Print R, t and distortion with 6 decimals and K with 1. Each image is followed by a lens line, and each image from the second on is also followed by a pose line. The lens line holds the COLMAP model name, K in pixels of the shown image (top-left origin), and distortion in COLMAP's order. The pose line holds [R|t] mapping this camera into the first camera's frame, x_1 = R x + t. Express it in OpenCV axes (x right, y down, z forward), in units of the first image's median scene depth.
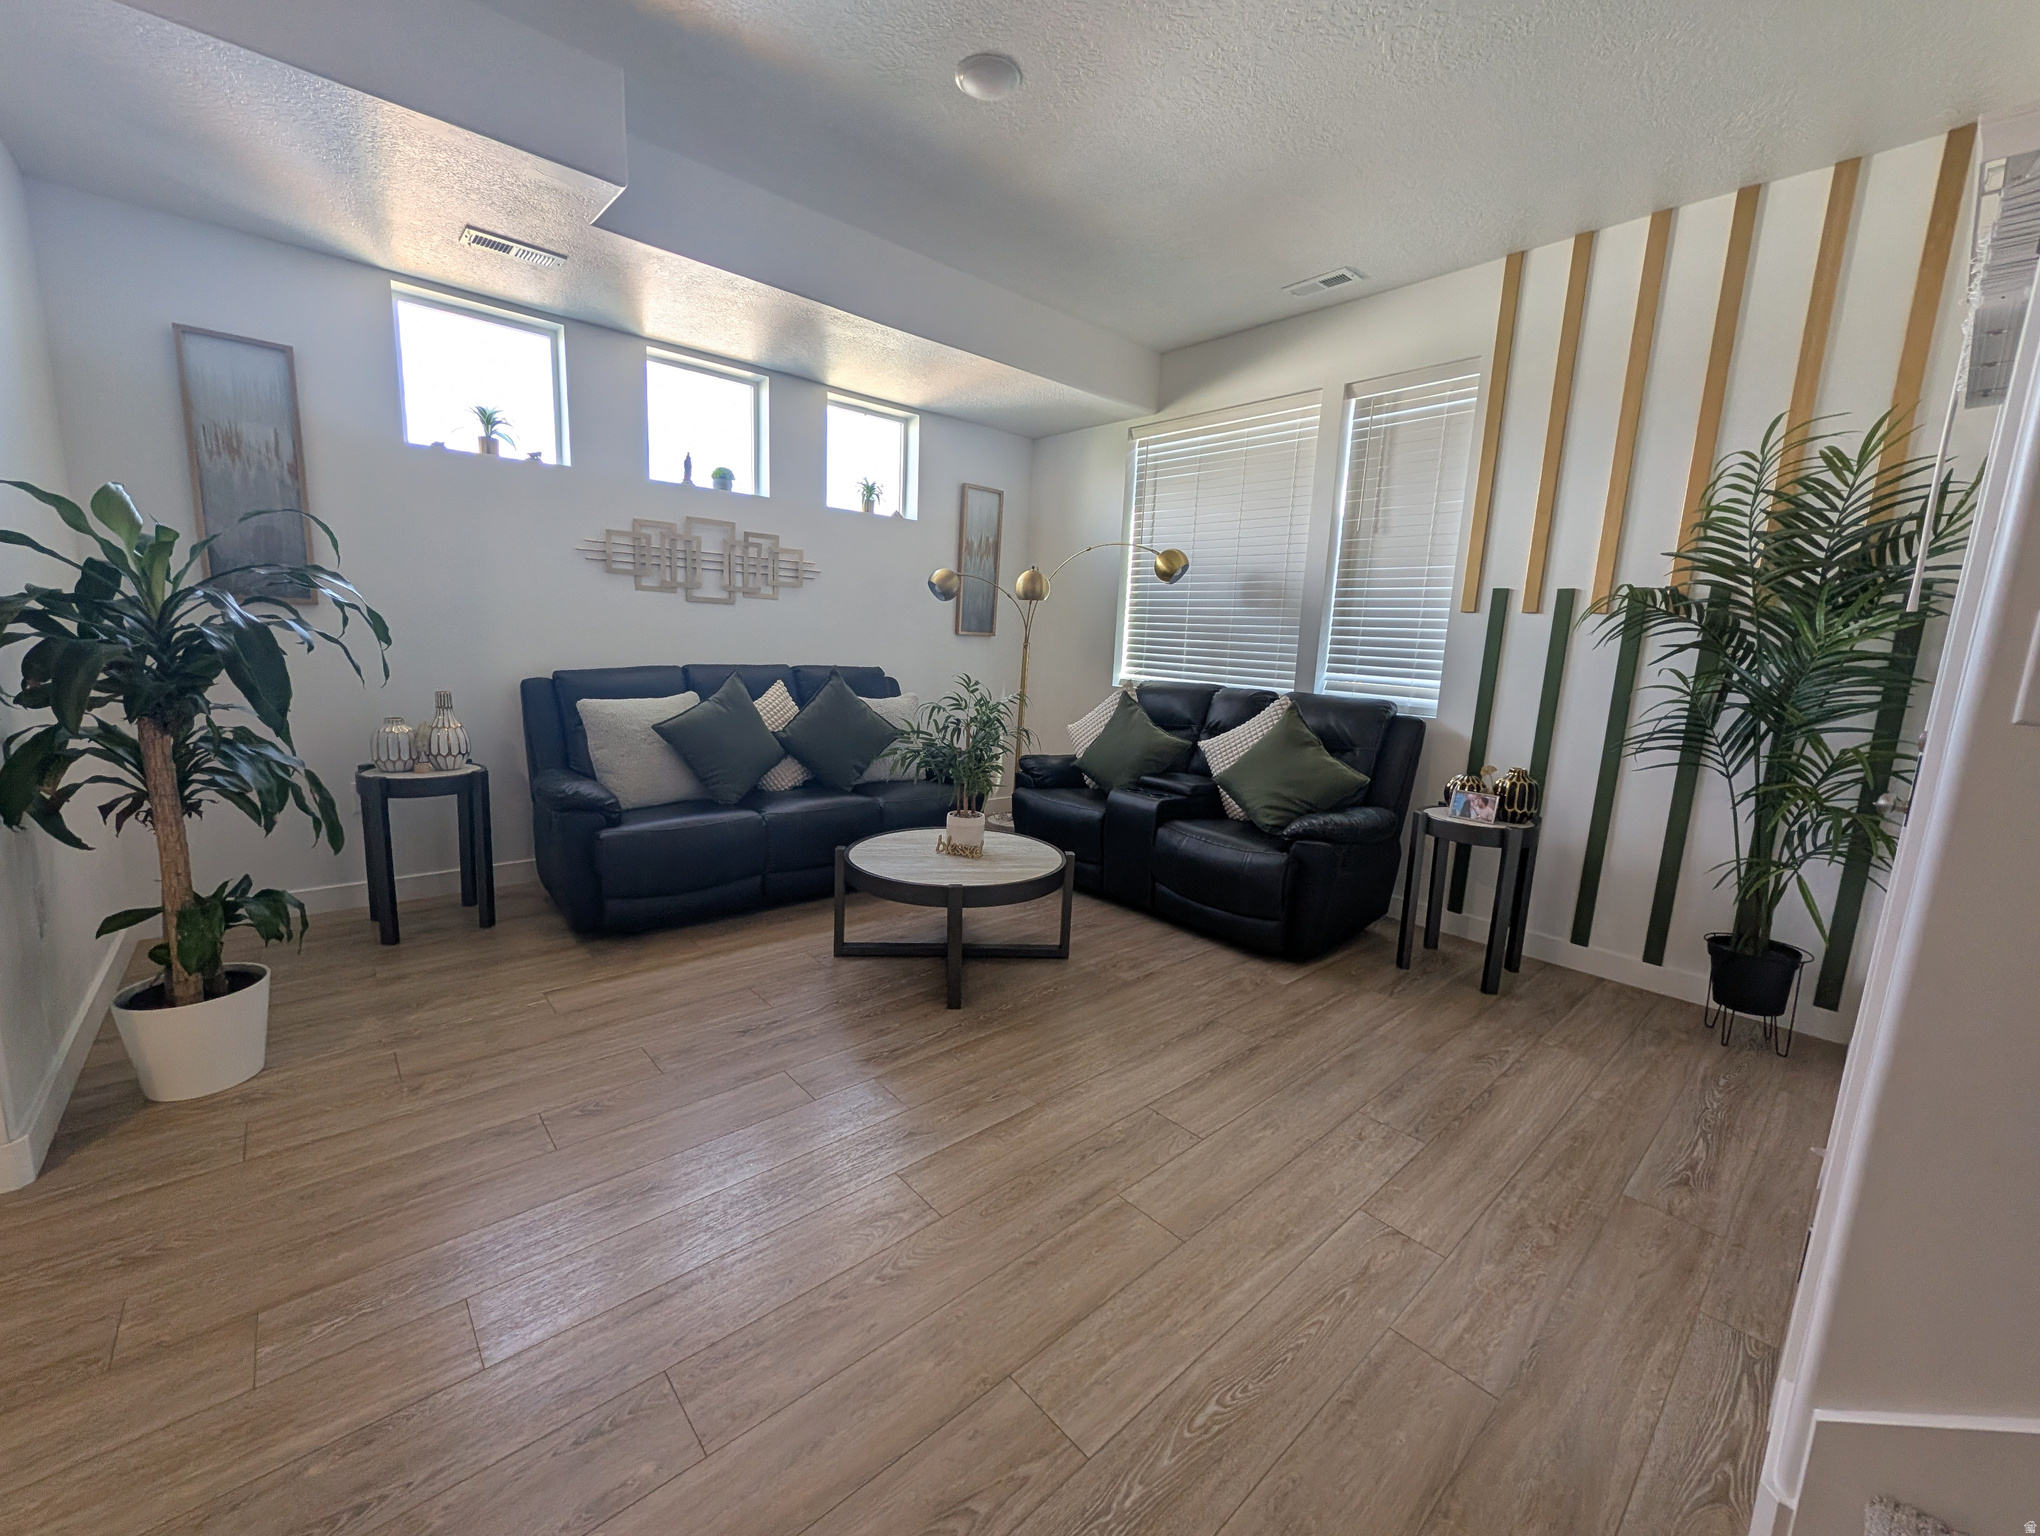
lens RADIAL K [[806.5, 0, 1018.8], [0, 806.5, 771.5], [0, 0, 1]] dist [-0.003585, -0.000412]
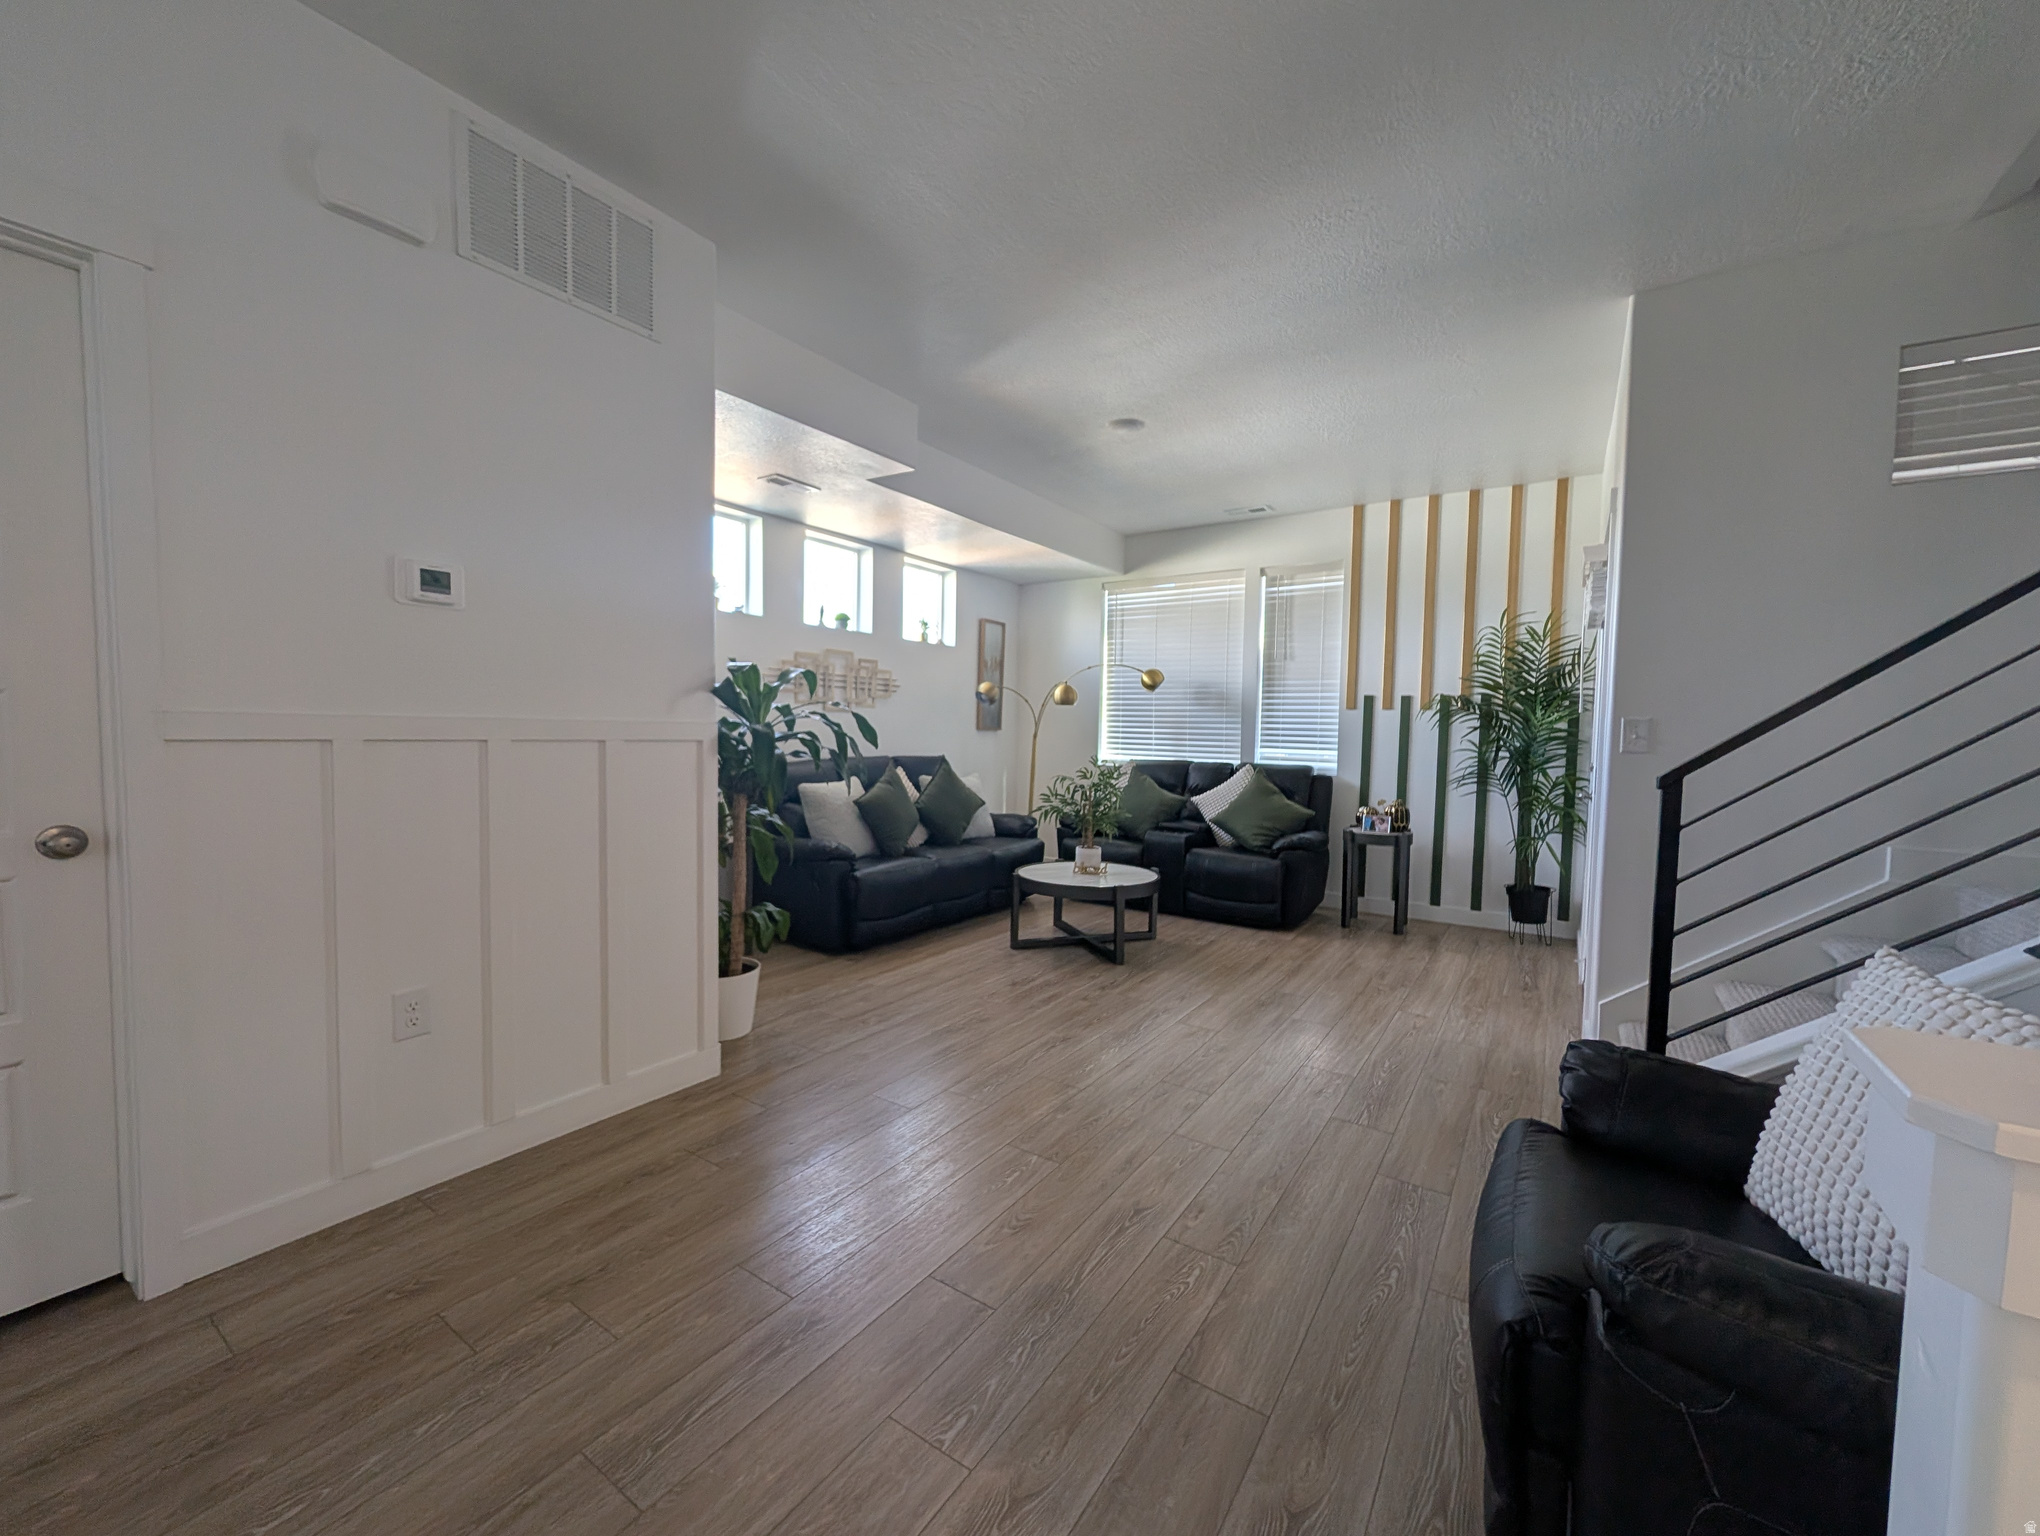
lens RADIAL K [[806.5, 0, 1019.4], [0, 806.5, 767.5], [0, 0, 1]] dist [-0.003585, -0.000412]
pose [[0.969082, -0.036055, 0.244090, -0.550706], [0.063195, 0.992537, -0.104288, 0.053169], [-0.238508, 0.116489, 0.964129, -0.448327]]
